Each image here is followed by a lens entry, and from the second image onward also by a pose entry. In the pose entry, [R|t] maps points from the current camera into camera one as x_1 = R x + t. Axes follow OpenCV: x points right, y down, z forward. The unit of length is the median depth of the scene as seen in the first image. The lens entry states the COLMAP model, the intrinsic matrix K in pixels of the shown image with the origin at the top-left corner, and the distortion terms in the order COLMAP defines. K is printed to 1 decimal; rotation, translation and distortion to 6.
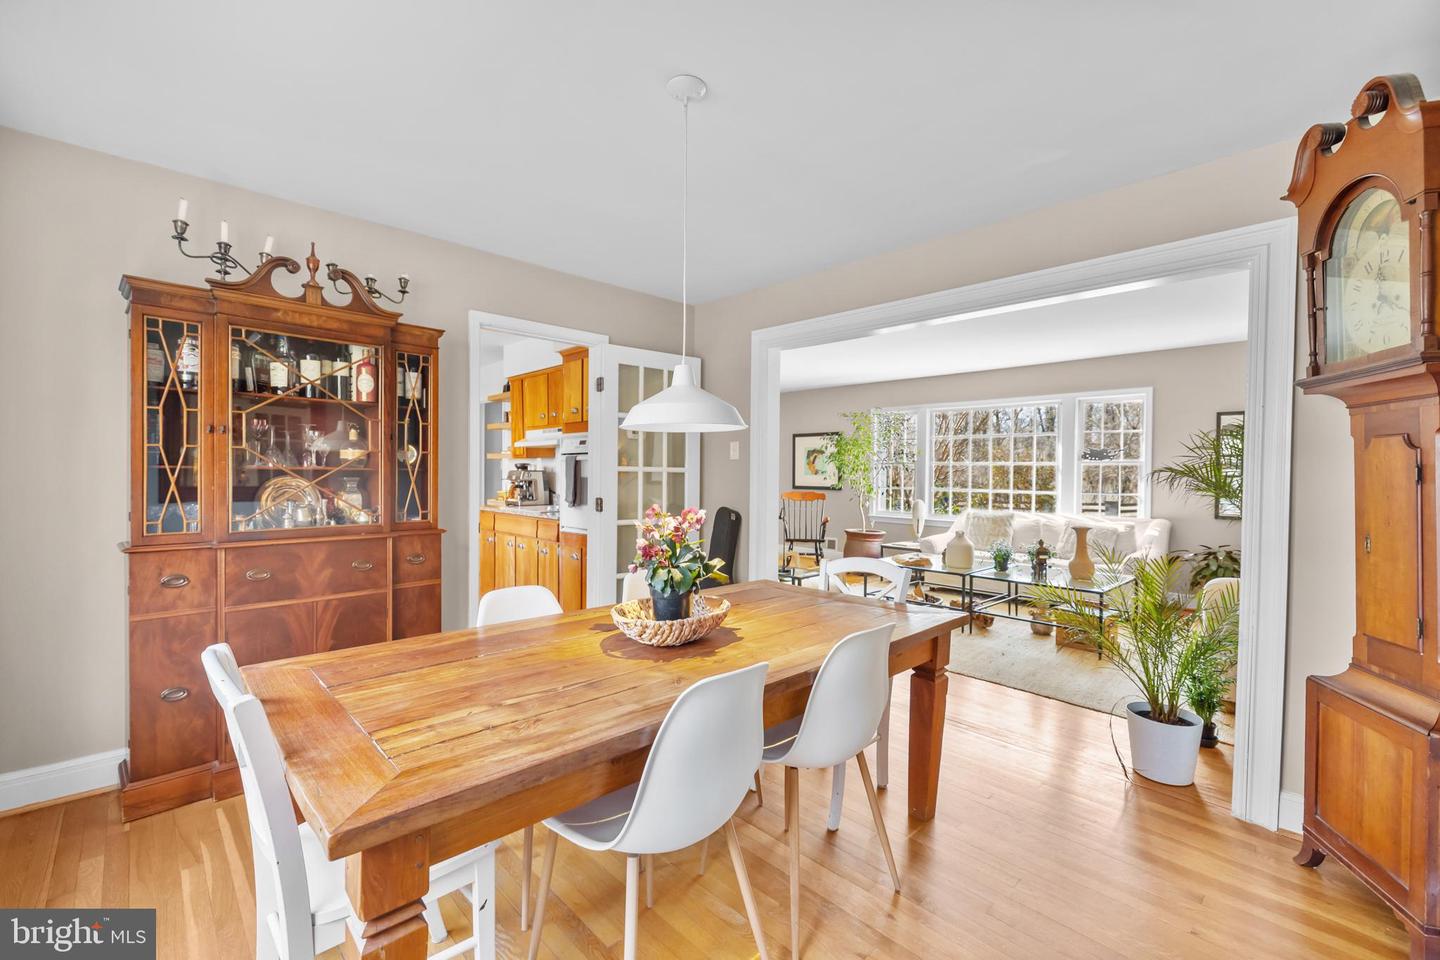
lens RADIAL K [[611.6, 0, 716.7], [0, 611.6, 470.5], [0, 0, 1]] dist [0.001367, 0.000078]
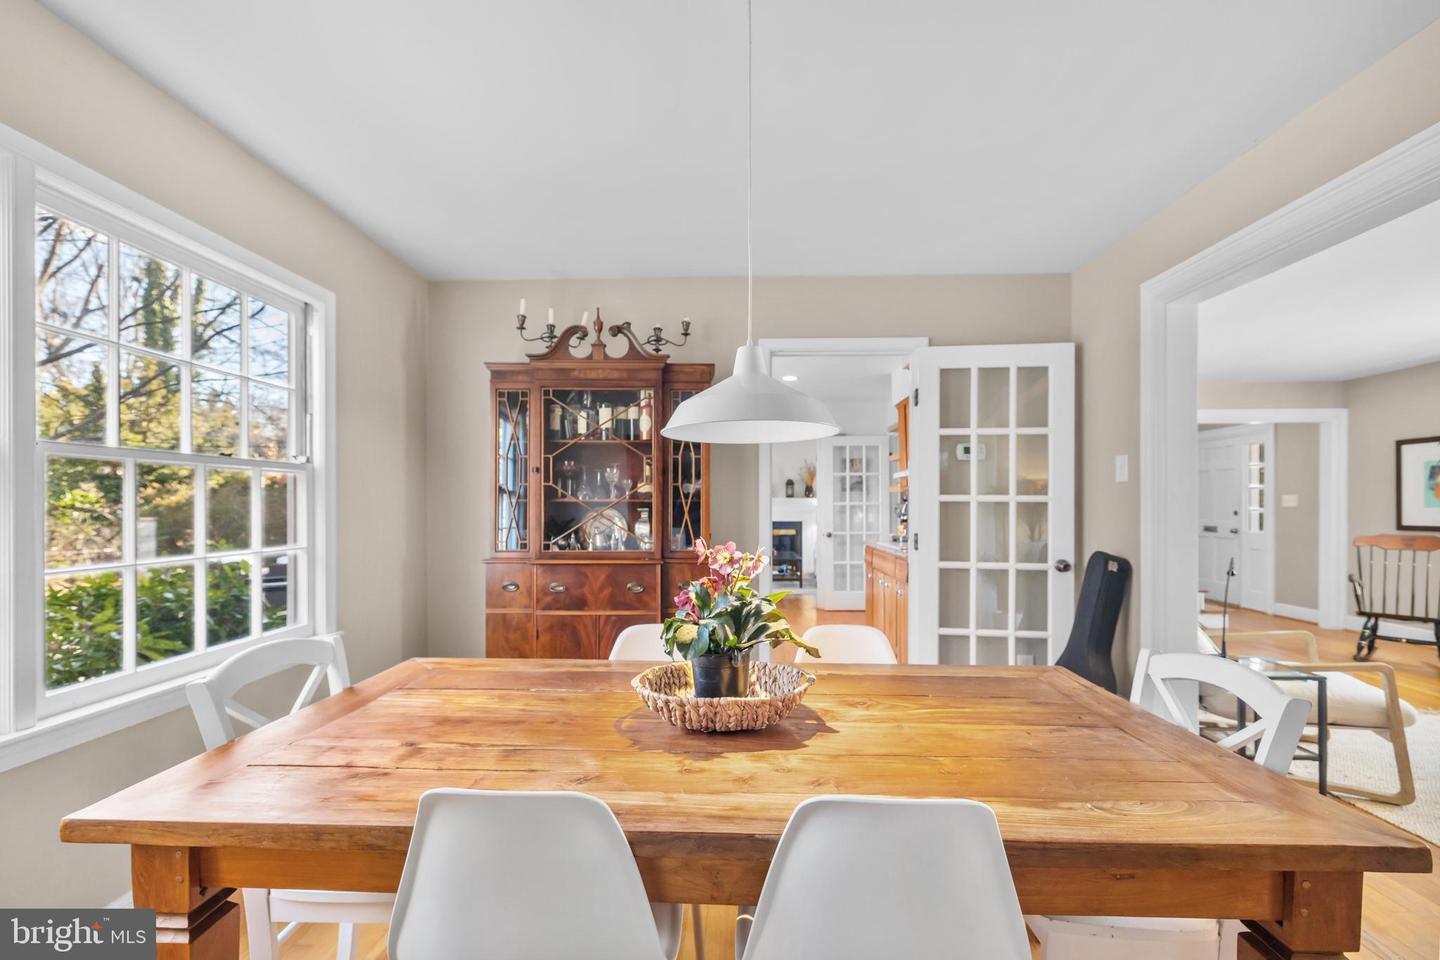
lens RADIAL K [[607.2, 0, 722.9], [0, 607.2, 499.4], [0, 0, 1]] dist [0.000608, 0.000060]
pose [[0.697961, -0.016634, -0.715943, 0.330497], [0.007505, 0.999845, -0.015913, 0.014874], [0.716097, 0.005734, 0.697977, 0.357532]]
